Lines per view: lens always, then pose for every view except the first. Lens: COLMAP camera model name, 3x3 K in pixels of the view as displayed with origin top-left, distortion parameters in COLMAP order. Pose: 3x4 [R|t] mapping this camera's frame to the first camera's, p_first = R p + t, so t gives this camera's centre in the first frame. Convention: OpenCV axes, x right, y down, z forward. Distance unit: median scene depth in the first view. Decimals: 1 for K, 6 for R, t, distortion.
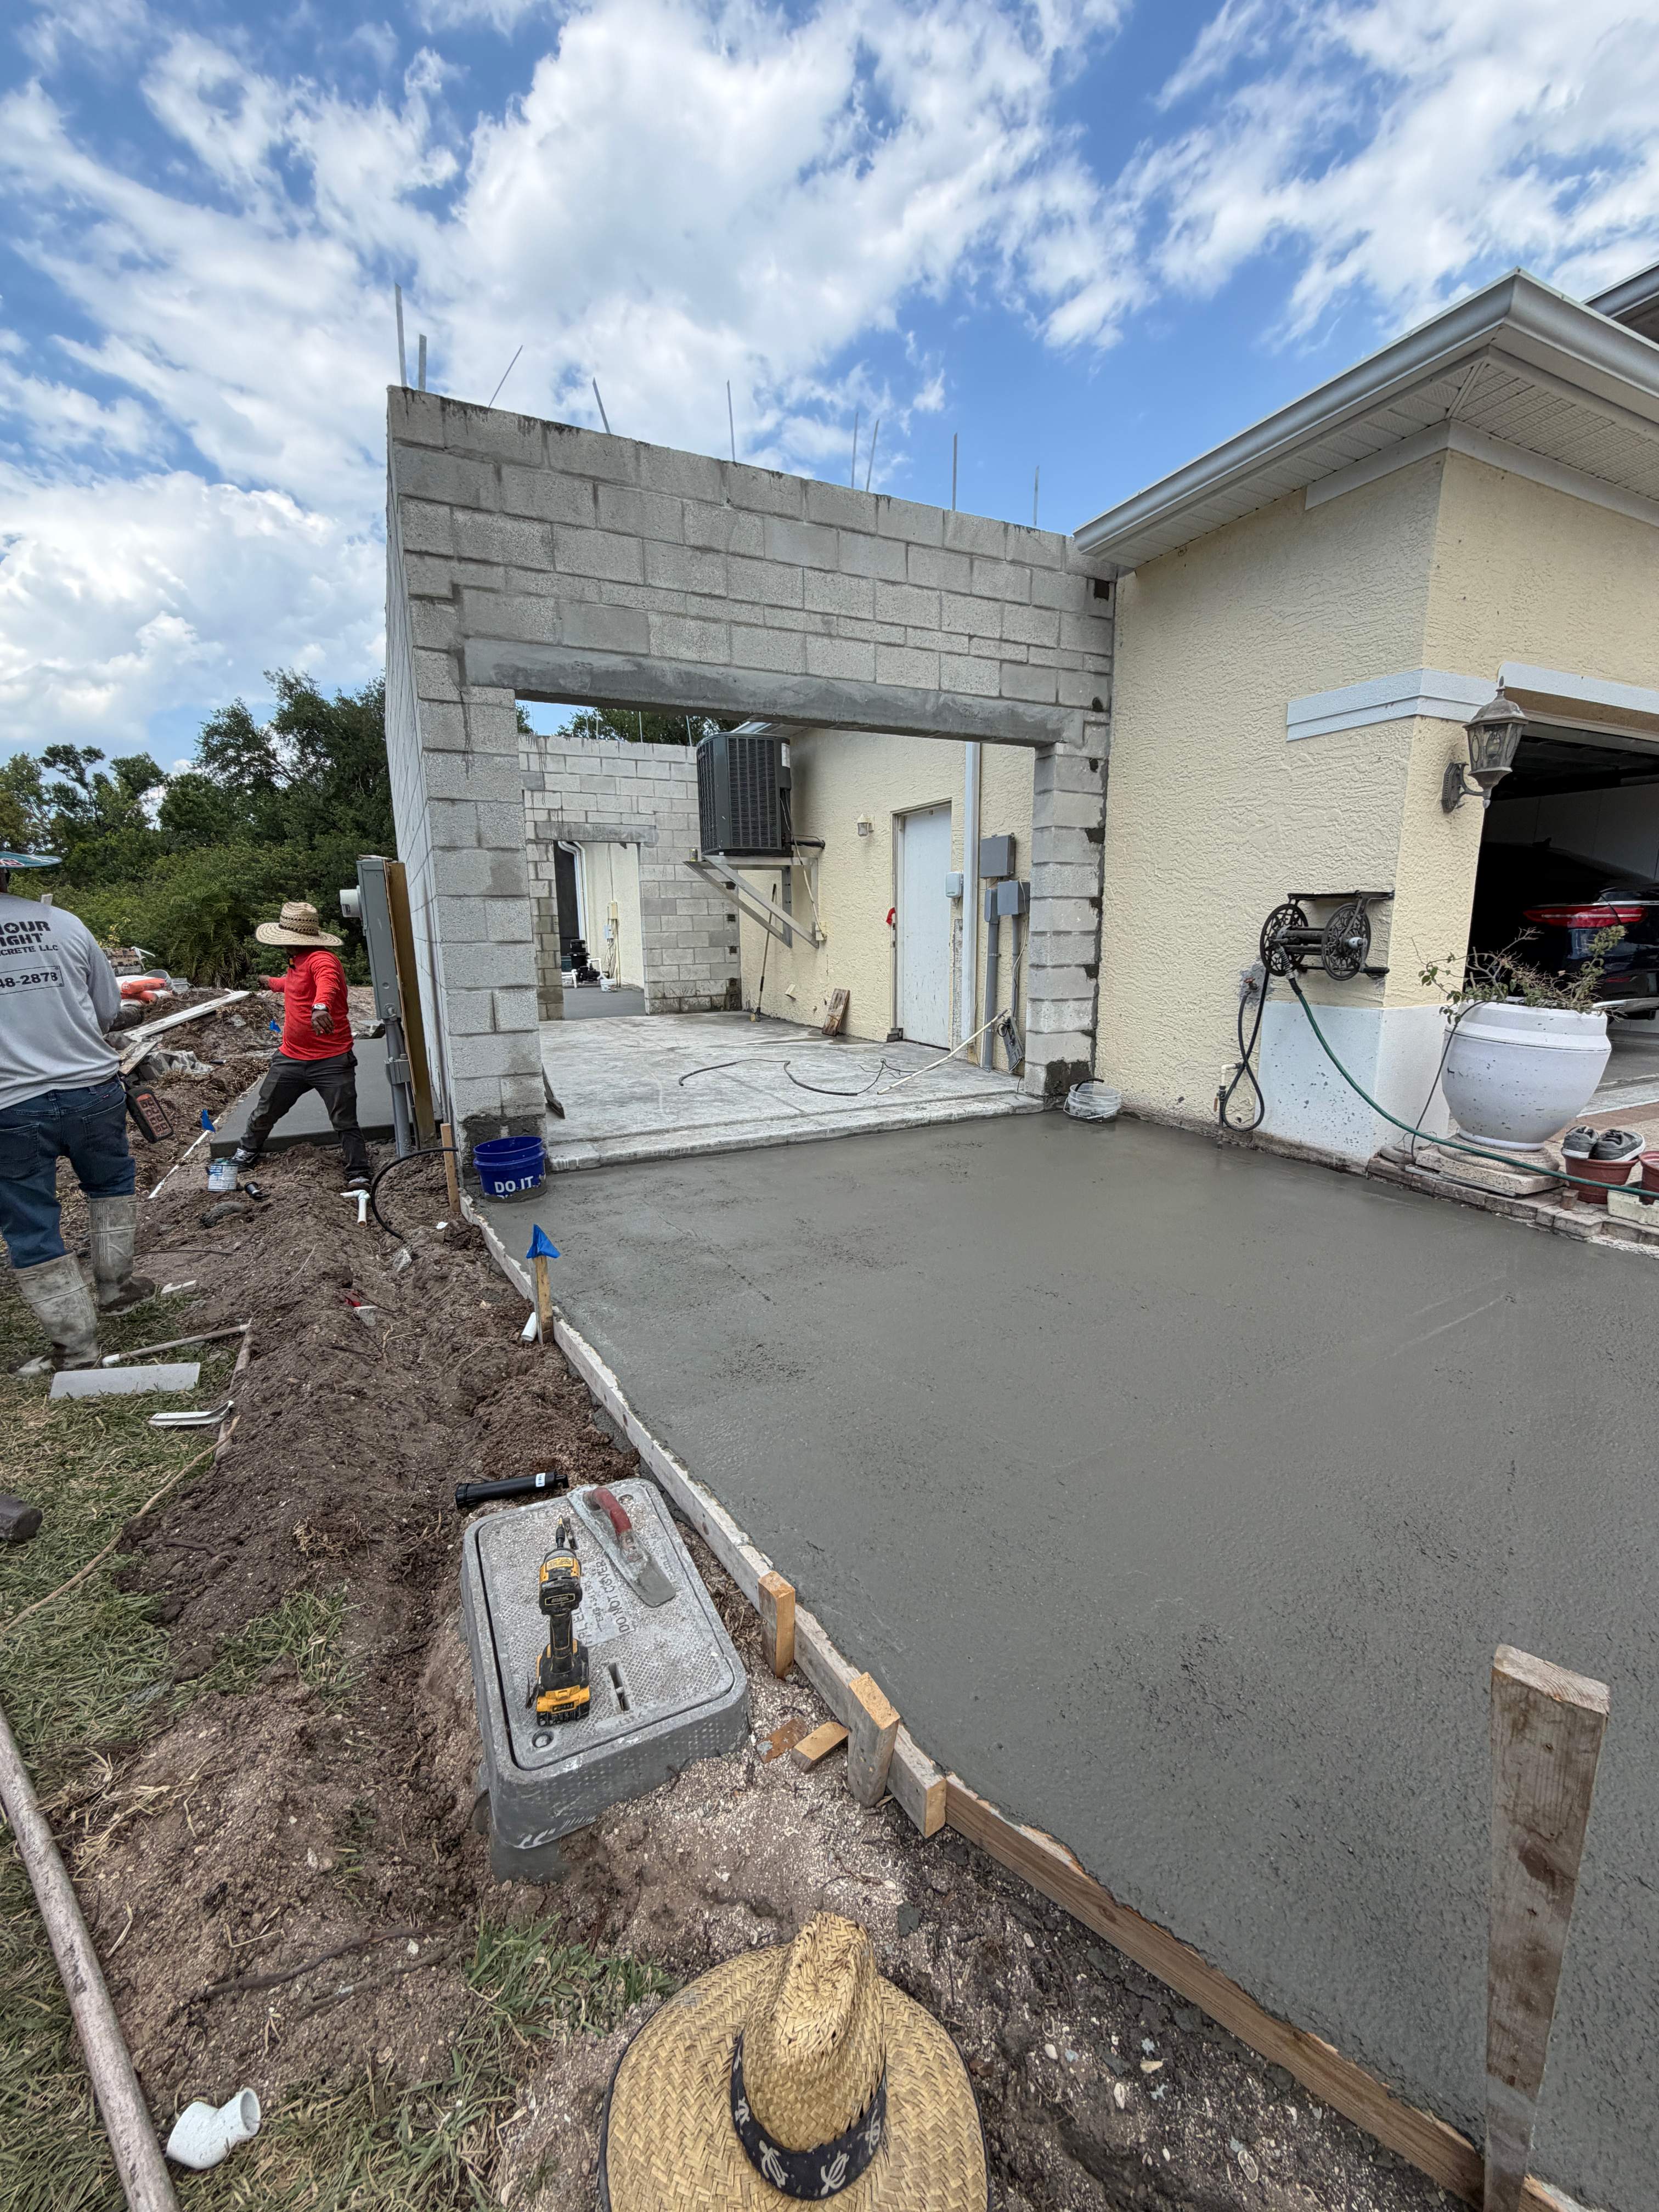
lens RADIAL K [[884.6, 0, 826.6], [0, 884.6, 1100.1], [0, 0, 1]] dist [0.002326, 0.000387]
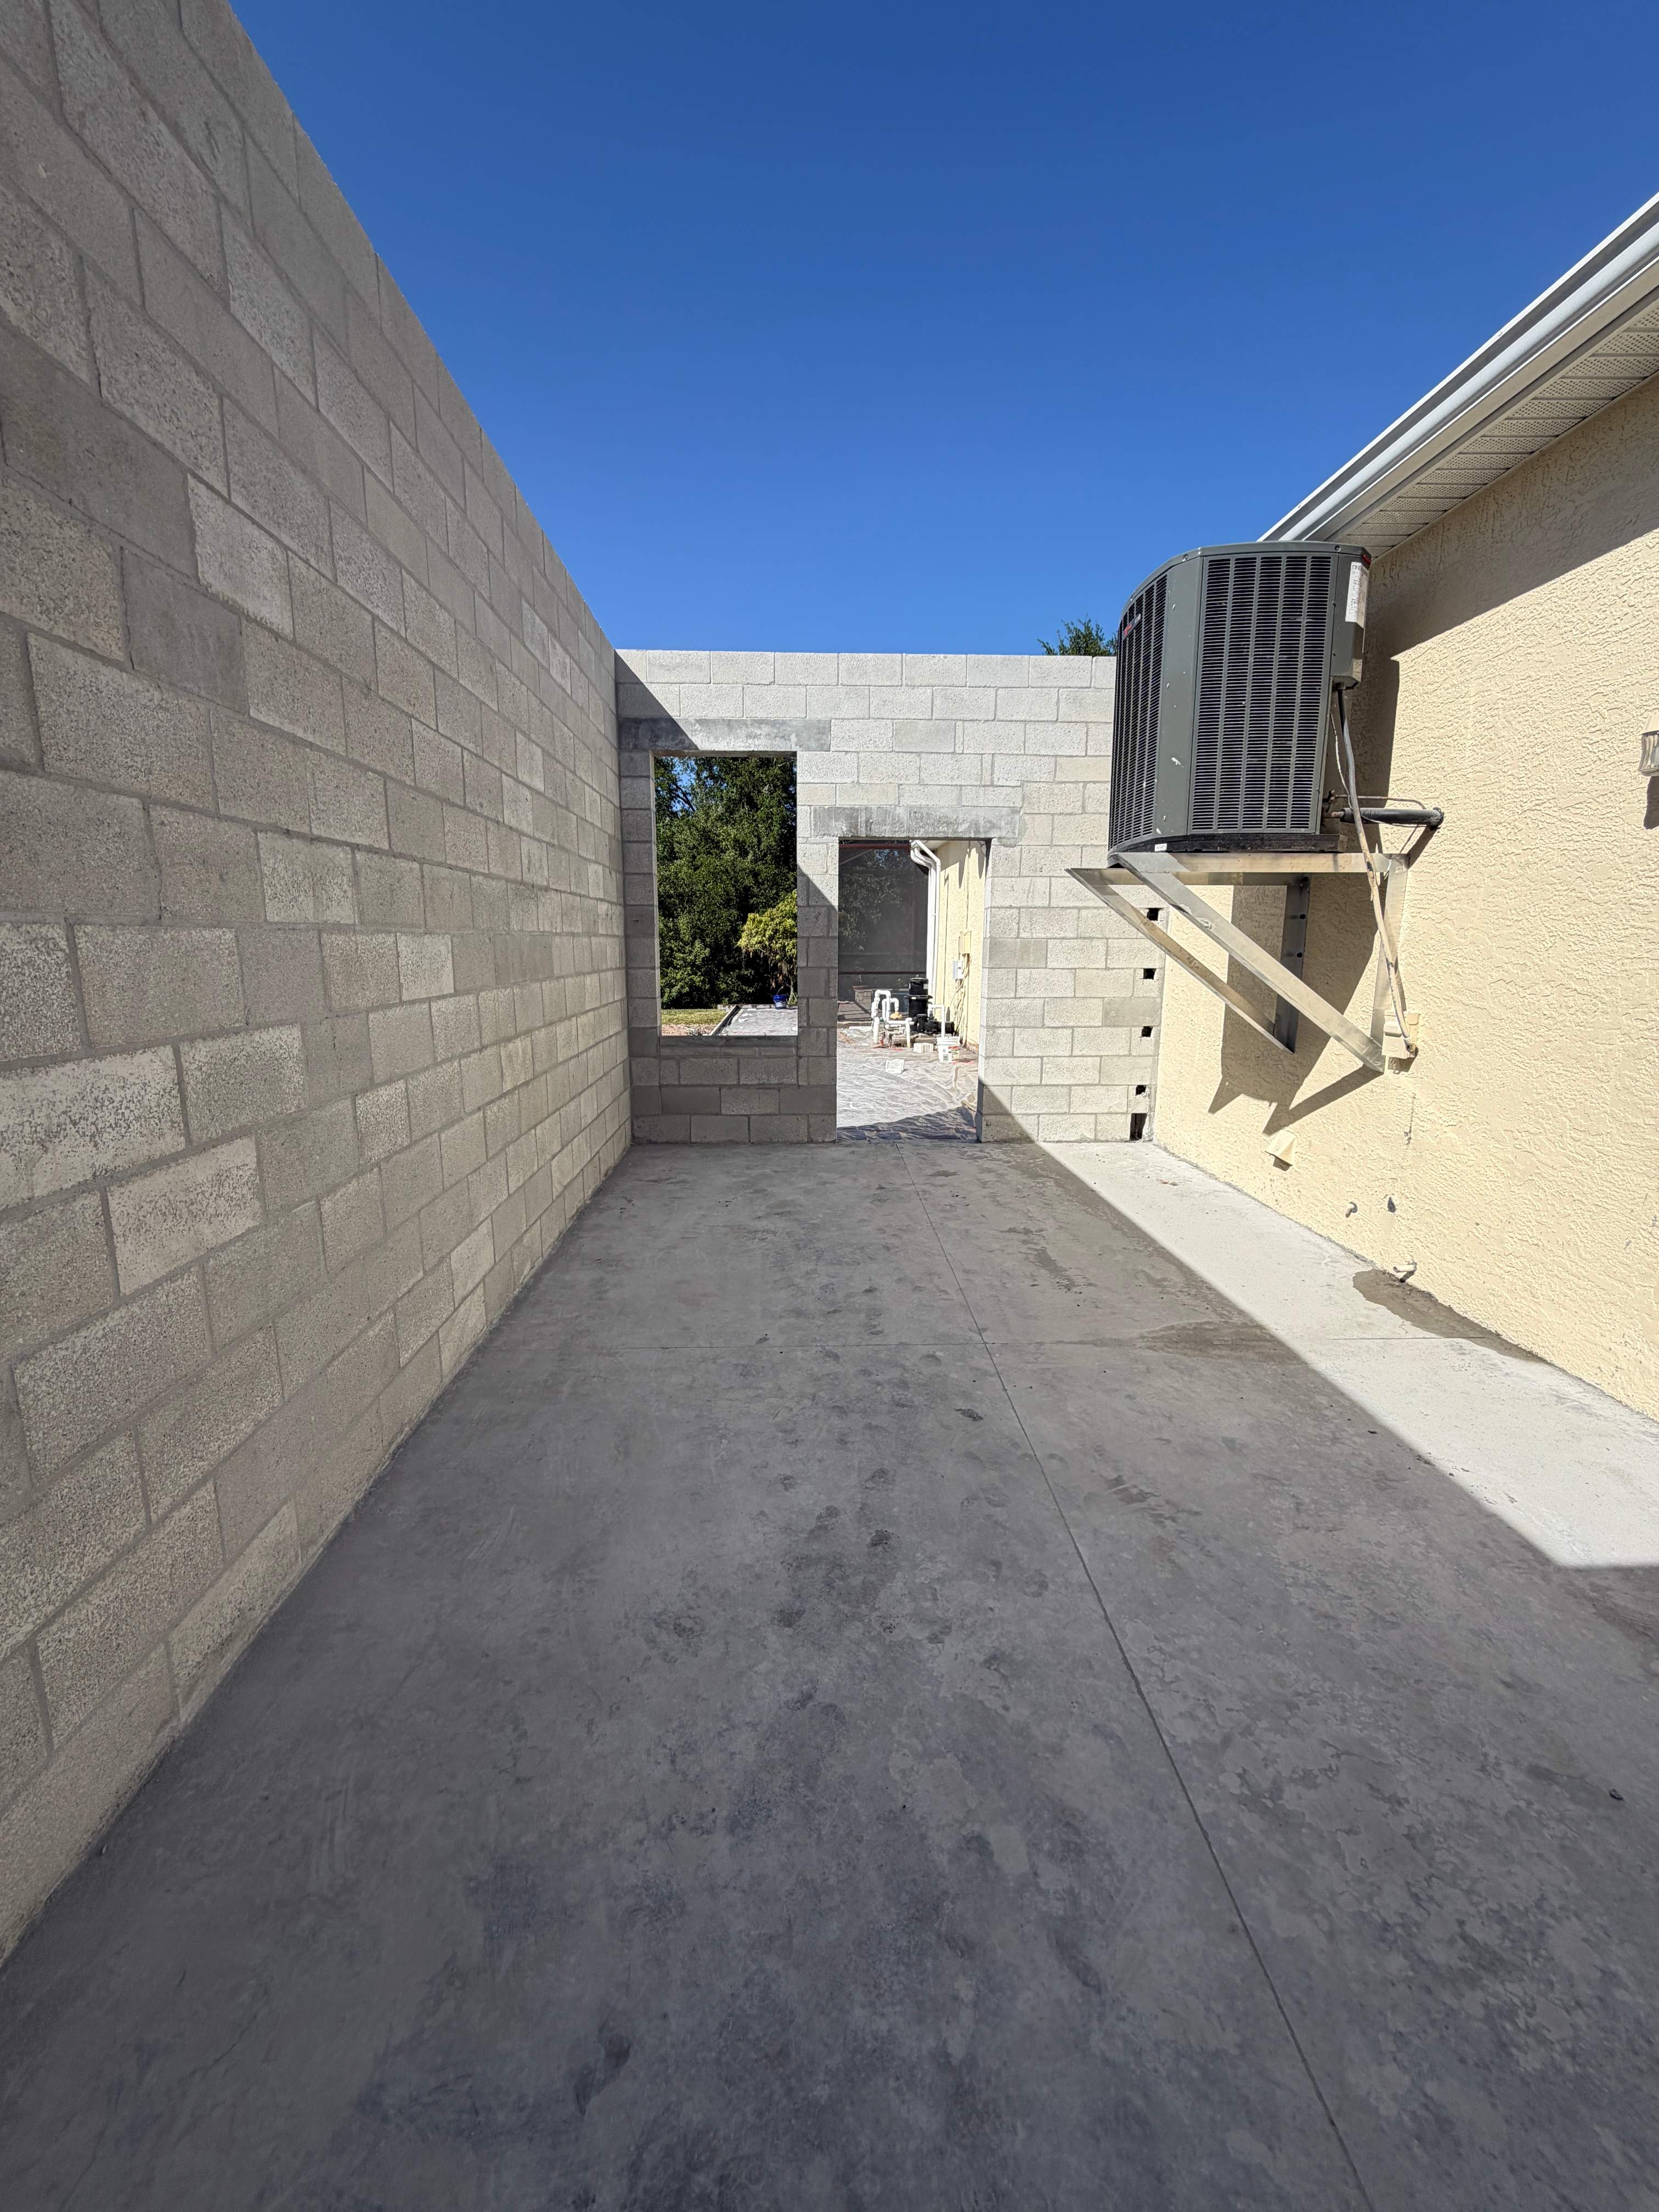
lens RADIAL K [[884.6, 0, 826.6], [0, 884.6, 1100.1], [0, 0, 1]] dist [0.002326, 0.000387]
pose [[0.914977, 0.084057, -0.394653, -0.110921], [-0.090916, 0.995858, 0.001325, -0.182055], [0.393130, 0.034667, 0.918829, 0.697650]]
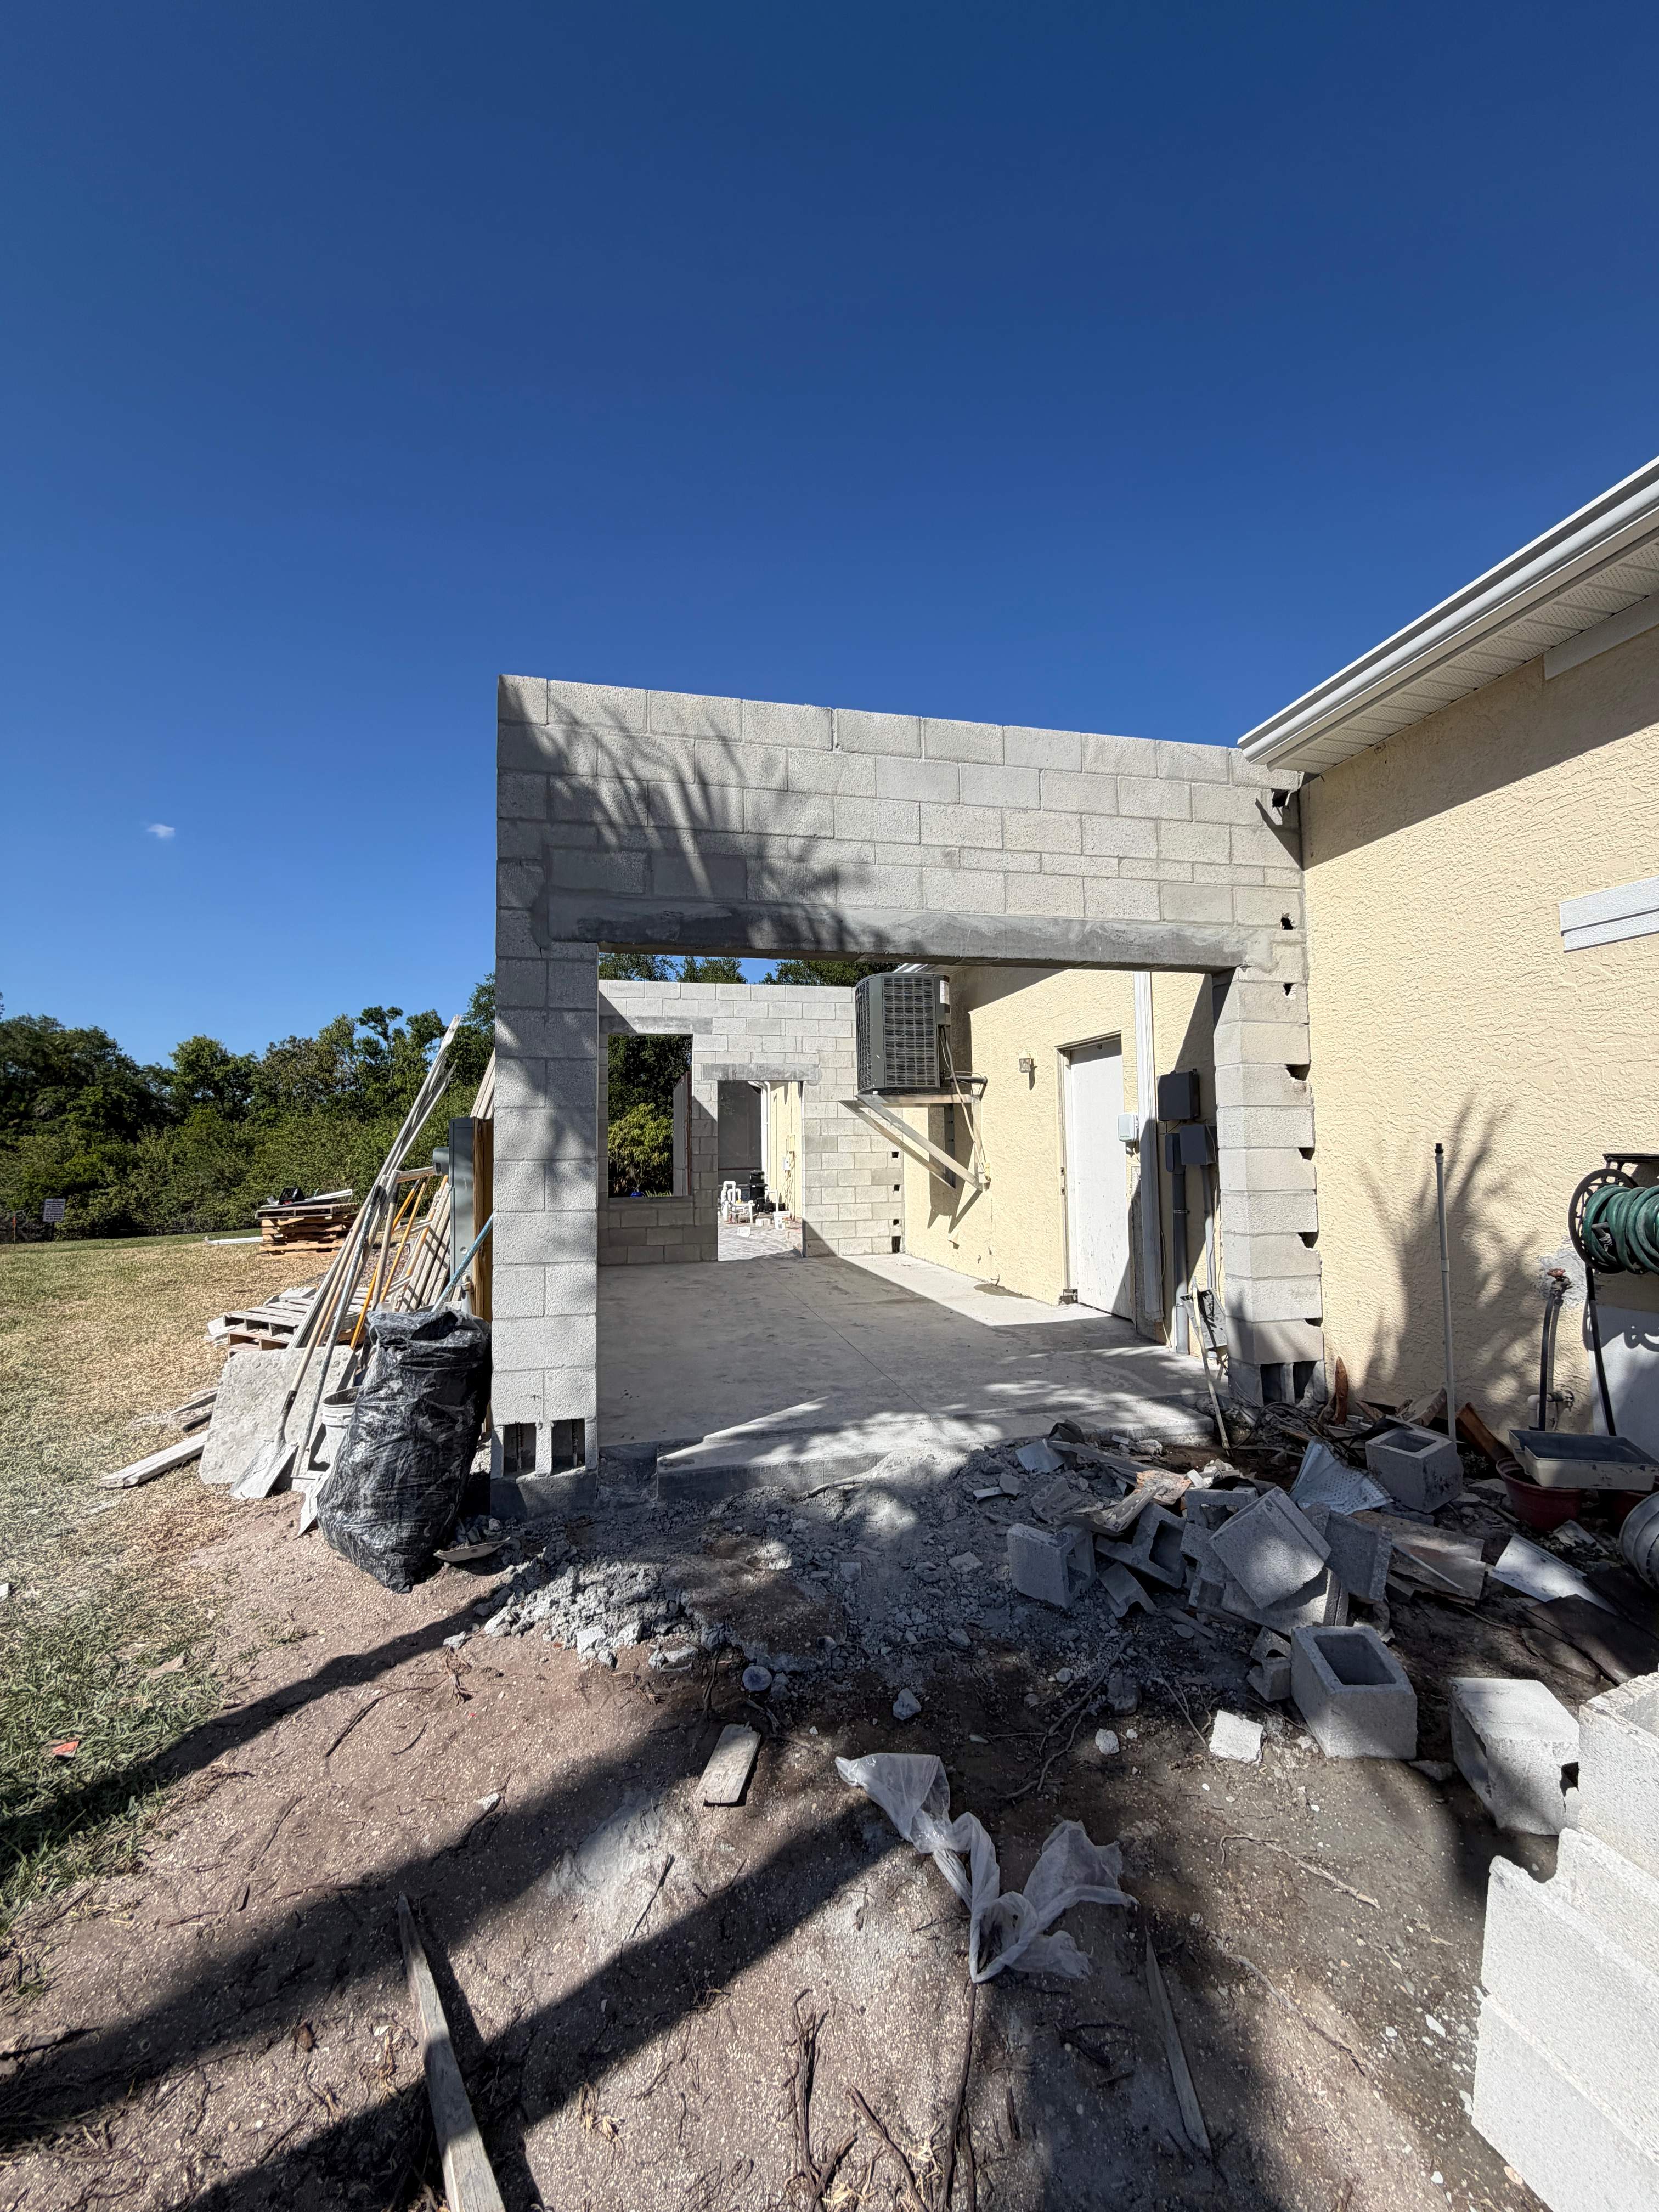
lens RADIAL K [[884.6, 0, 826.6], [0, 884.6, 1100.1], [0, 0, 1]] dist [0.002326, 0.000387]
pose [[0.975534, -0.015092, -0.219332, 0.047420], [-0.039506, 0.969368, -0.242414, -0.048920], [0.216272, 0.245148, 0.945055, 0.119651]]
